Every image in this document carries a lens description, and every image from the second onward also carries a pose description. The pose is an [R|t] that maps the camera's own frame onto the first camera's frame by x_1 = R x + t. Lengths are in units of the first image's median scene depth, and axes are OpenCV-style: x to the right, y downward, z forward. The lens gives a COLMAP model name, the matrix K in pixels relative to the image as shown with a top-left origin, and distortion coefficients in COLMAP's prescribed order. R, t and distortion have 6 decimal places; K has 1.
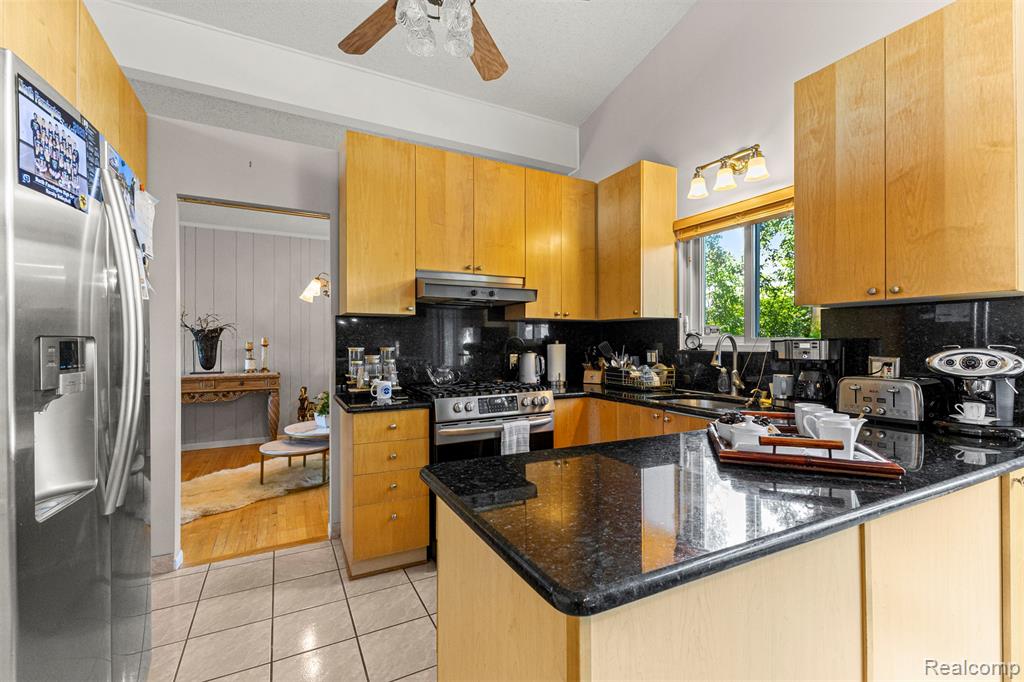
lens RADIAL K [[446.2, 0, 509.4], [0, 446.2, 342.0], [0, 0, 1]] dist [0.009405, 0.000357]
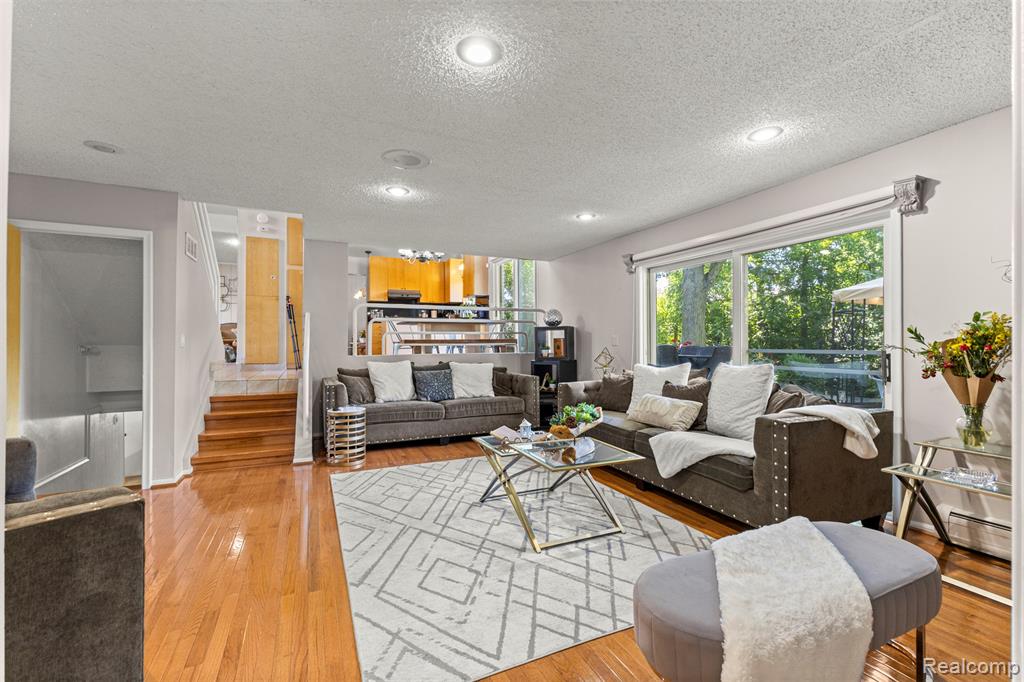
lens RADIAL K [[446.2, 0, 518.4], [0, 446.2, 341.7], [0, 0, 1]] dist [0.009405, 0.000357]
pose [[0.998870, -0.002981, -0.047440, 1.066313], [0.003113, 0.999991, 0.002705, 0.274496], [0.047432, -0.002849, 0.998870, -2.716091]]
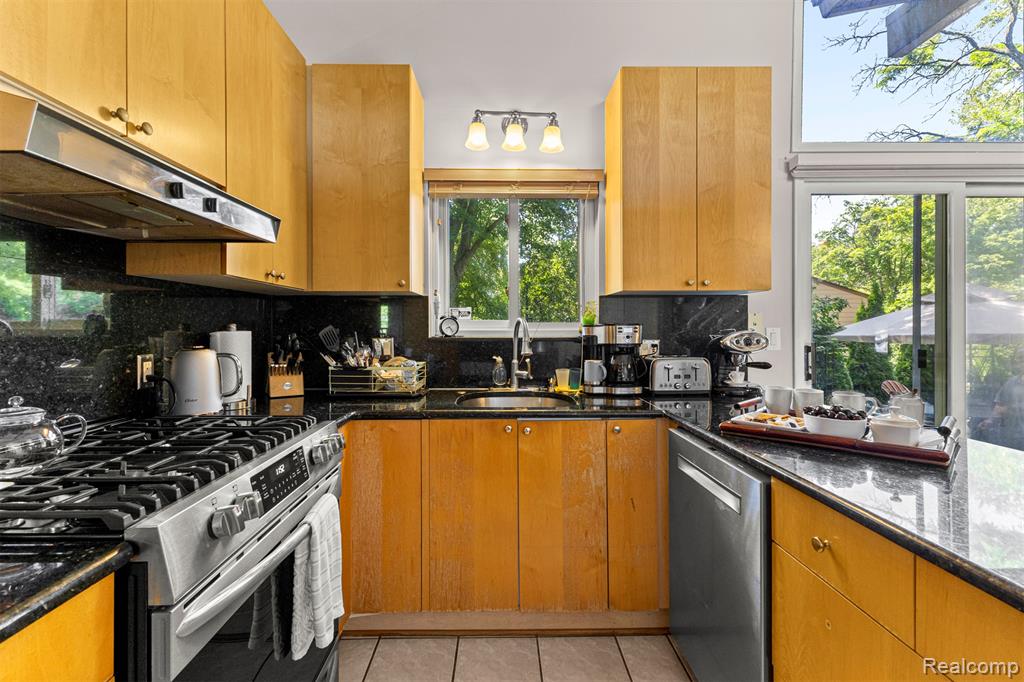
lens RADIAL K [[446.2, 0, 513.2], [0, 446.2, 329.4], [0, 0, 1]] dist [0.009405, 0.000357]
pose [[0.447955, -0.004331, 0.894046, -0.268104], [0.001439, 0.999990, 0.004123, 0.001252], [-0.894055, -0.000561, 0.447957, 0.566763]]
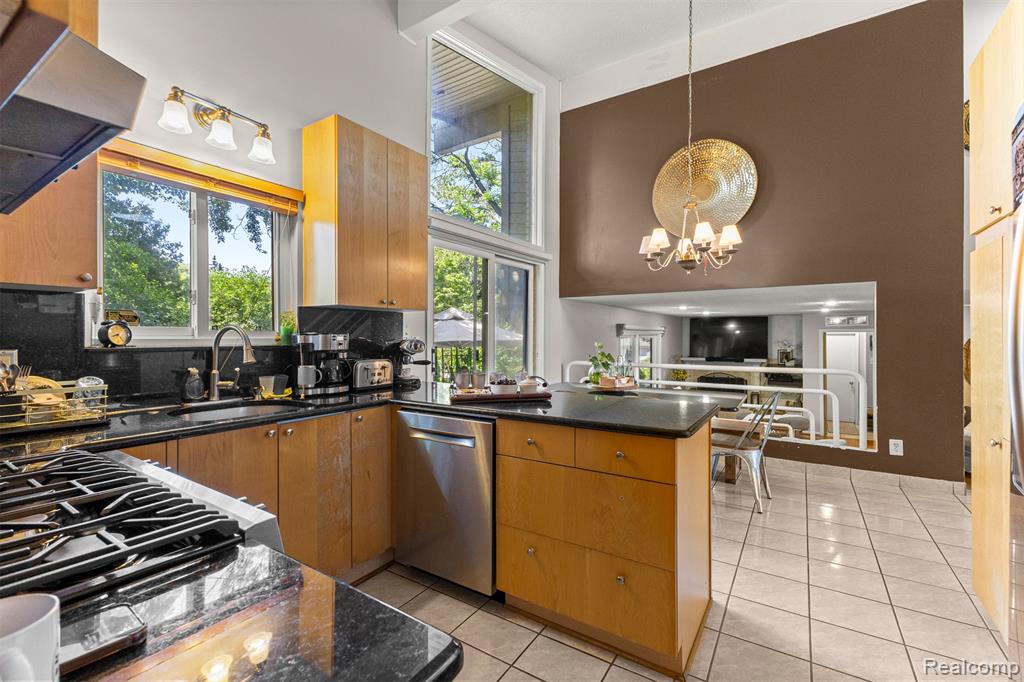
lens RADIAL K [[446.2, 0, 504.9], [0, 446.2, 337.9], [0, 0, 1]] dist [0.009405, 0.000357]
pose [[-0.477360, -0.004905, 0.878694, -0.443626], [-0.002391, 0.999988, 0.004283, 0.000825], [-0.878705, -0.000056, -0.477366, 0.862841]]
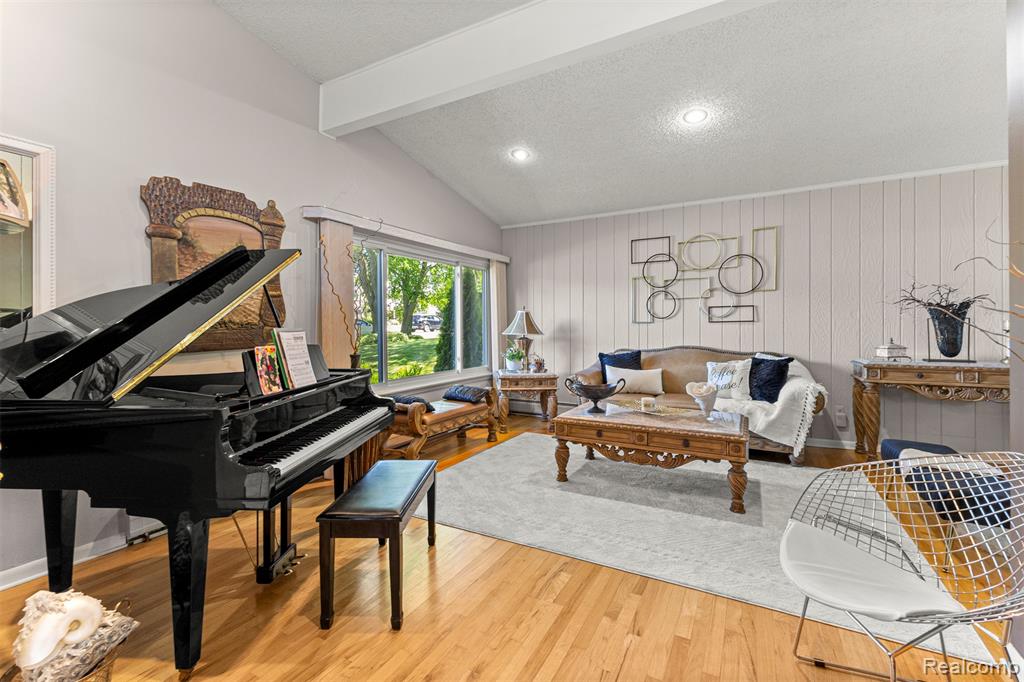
lens RADIAL K [[446.2, 0, 508.0], [0, 446.2, 334.8], [0, 0, 1]] dist [0.009405, 0.000357]
pose [[0.558437, 0.011672, -0.829465, -0.820168], [0.006950, 0.999800, 0.018748, 0.008566], [0.829518, -0.016235, 0.558245, -0.094783]]
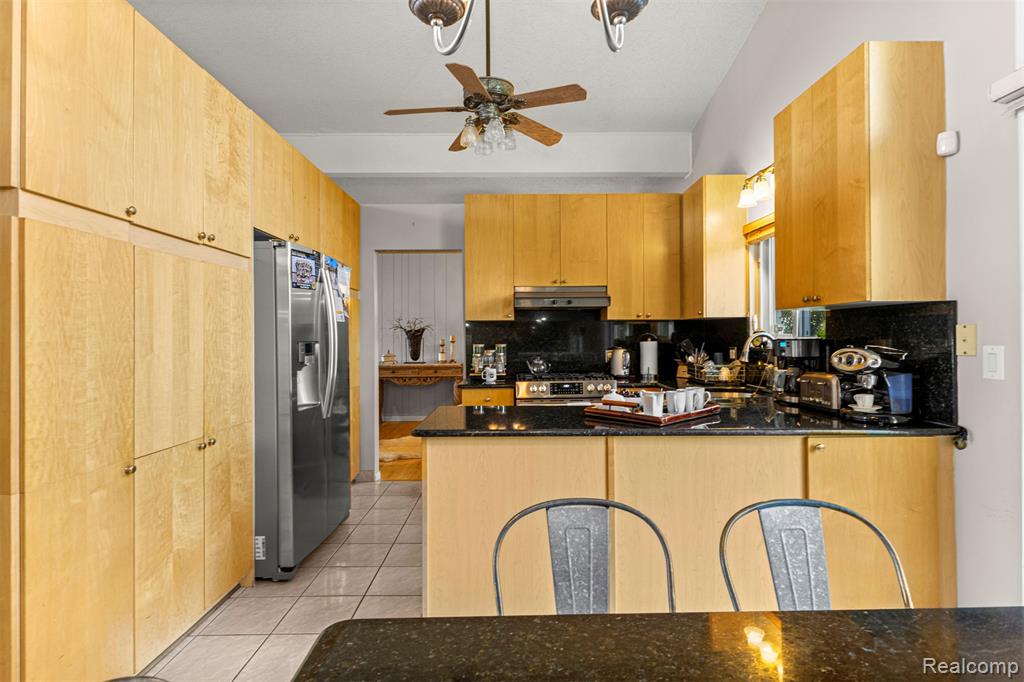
lens RADIAL K [[507.2, 0, 510.2], [0, 507.2, 336.3], [0, 0, 1]] dist [0.015172, -0.000812]
pose [[0.888911, -0.005106, -0.458051, 0.464440], [0.005672, 0.999984, -0.000141, -0.012241], [0.458045, -0.002473, 0.888926, -0.353438]]
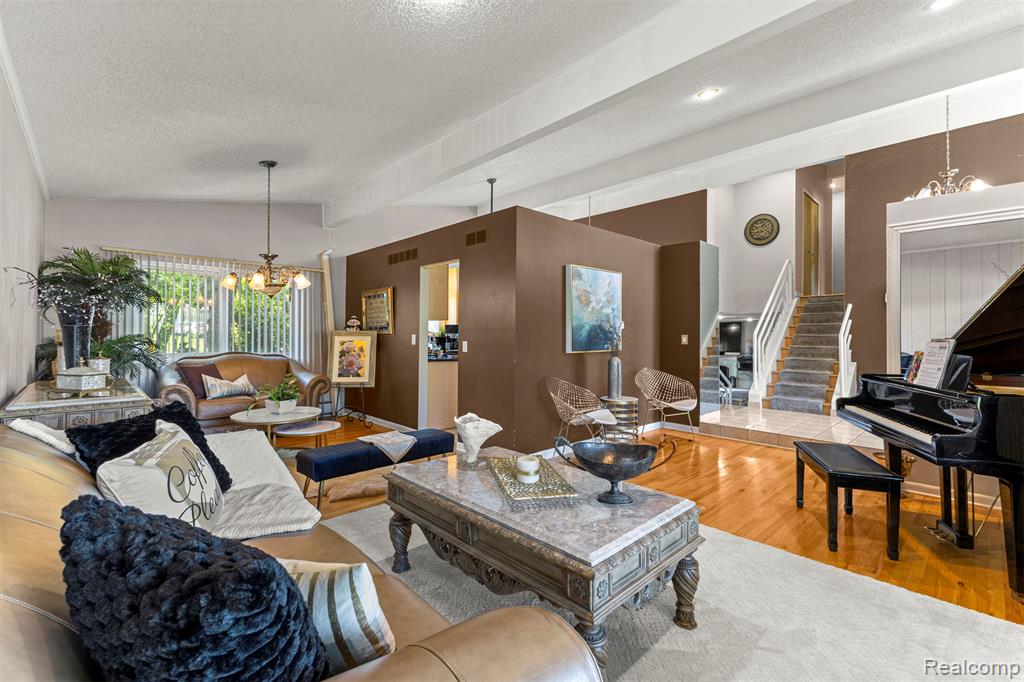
lens RADIAL K [[446.2, 0, 511.2], [0, 446.2, 336.8], [0, 0, 1]] dist [0.009405, 0.000357]
pose [[-0.279357, -0.003264, 0.960182, -2.350162], [-0.012818, 0.999918, -0.000330, 0.014809], [-0.960102, -0.012400, -0.279376, 1.194853]]
